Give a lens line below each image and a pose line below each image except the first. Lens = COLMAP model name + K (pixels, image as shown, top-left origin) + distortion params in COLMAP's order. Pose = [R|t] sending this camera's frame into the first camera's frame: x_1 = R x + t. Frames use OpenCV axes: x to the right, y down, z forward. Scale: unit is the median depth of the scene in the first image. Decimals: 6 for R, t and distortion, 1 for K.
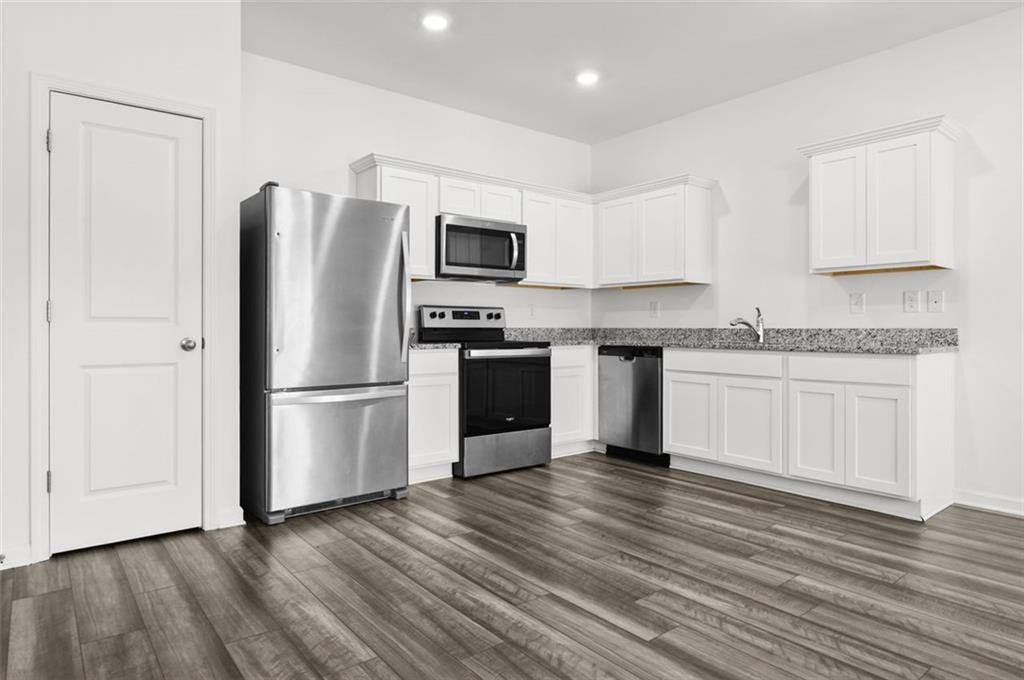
lens RADIAL K [[605.6, 0, 515.5], [0, 605.6, 325.7], [0, 0, 1]] dist [-0.013006, 0.003281]
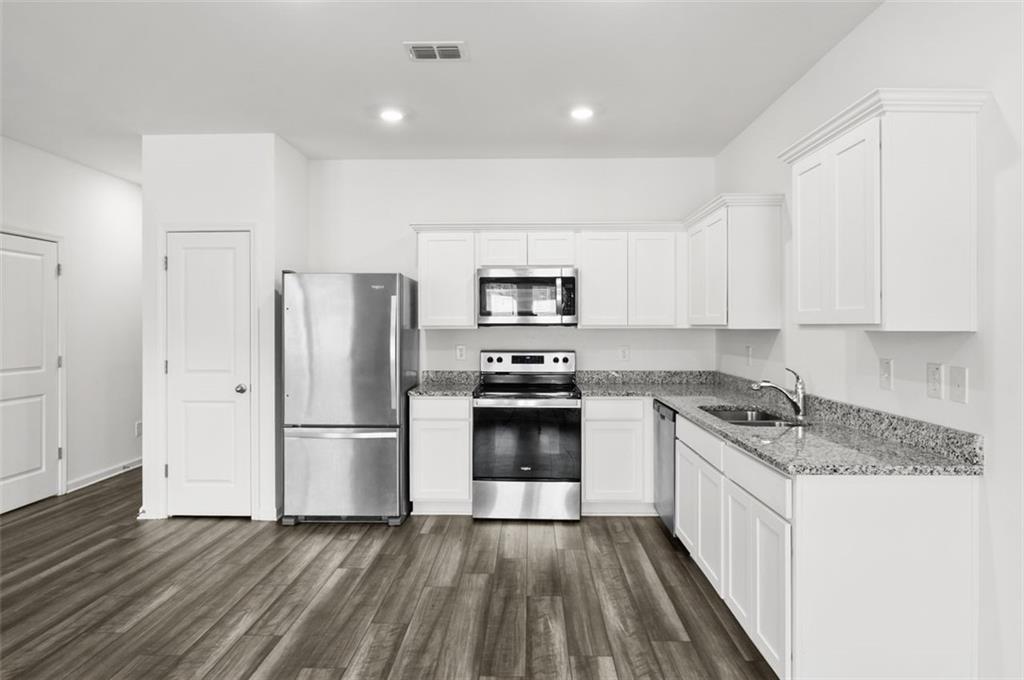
lens RADIAL K [[614.1, 0, 513.3], [0, 614.1, 318.7], [0, 0, 1]] dist [-0.011655, 0.001850]
pose [[0.759717, -0.007894, -0.650206, 0.737561], [0.002814, 0.999957, -0.008852, -0.098702], [0.650248, 0.004895, 0.759706, 0.247599]]
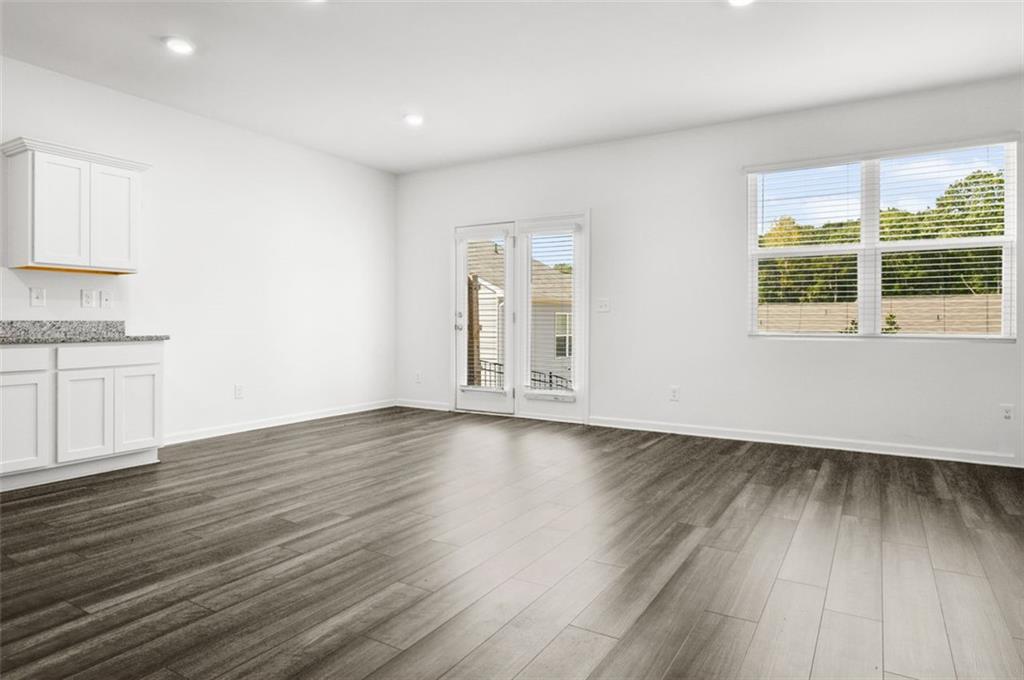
lens RADIAL K [[605.6, 0, 515.5], [0, 605.6, 325.7], [0, 0, 1]] dist [-0.013006, 0.003281]
pose [[-0.343042, -0.008771, 0.939279, -0.760772], [-0.004554, 0.999960, 0.007674, 0.001370], [-0.939309, -0.001645, -0.343068, 0.612141]]
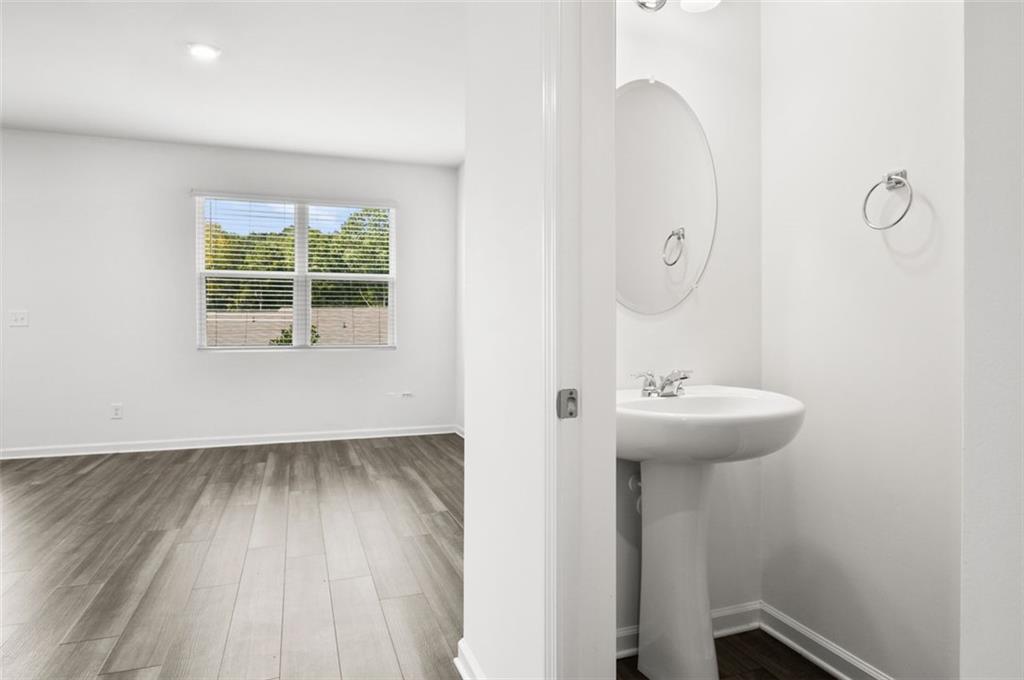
lens RADIAL K [[605.6, 0, 515.5], [0, 605.6, 325.7], [0, 0, 1]] dist [-0.013006, 0.003281]
pose [[-0.945929, 0.000358, 0.324374, -0.854628], [-0.001092, 0.999990, -0.004288, -0.020298], [-0.324373, -0.004410, -0.945919, 0.777474]]
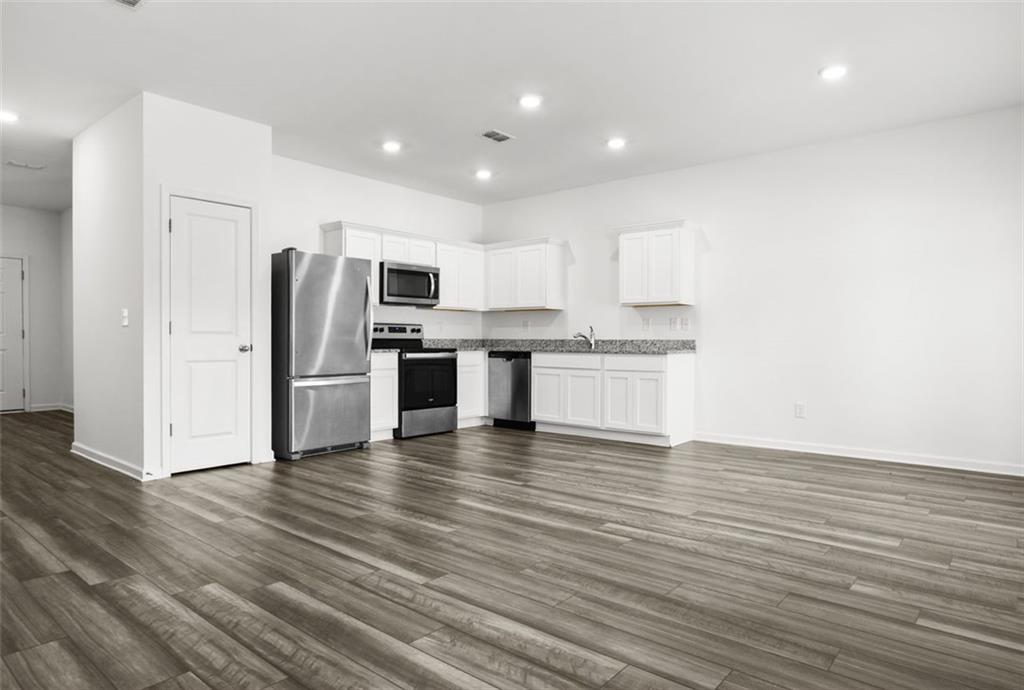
lens RADIAL K [[616.5, 0, 512.0], [0, 616.5, 345.0], [0, 0, 1]] dist [-0.027689, 0.000349]
pose [[0.980918, 0.001043, 0.194417, -0.125598], [-0.003603, 0.999911, 0.012813, -0.001475], [-0.194387, -0.013269, 0.980835, -0.609435]]
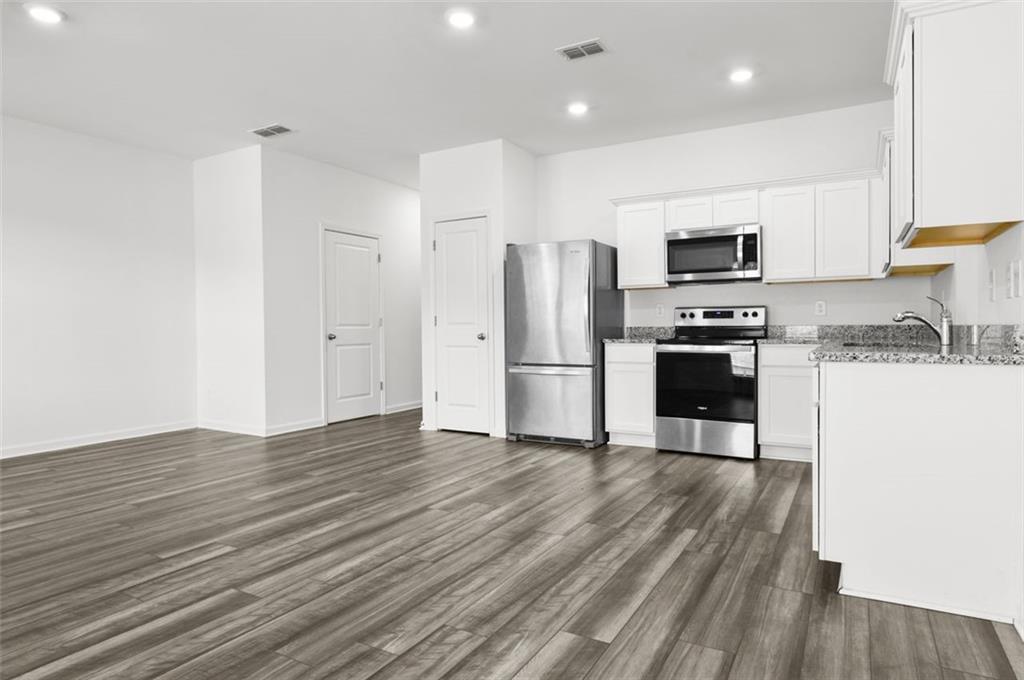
lens RADIAL K [[605.6, 0, 515.5], [0, 605.6, 325.7], [0, 0, 1]] dist [-0.013006, 0.003281]
pose [[0.360922, -0.005840, -0.932578, 1.041439], [0.010156, 0.999946, -0.002332, 0.002428], [0.932541, -0.008629, 0.360962, 0.327600]]
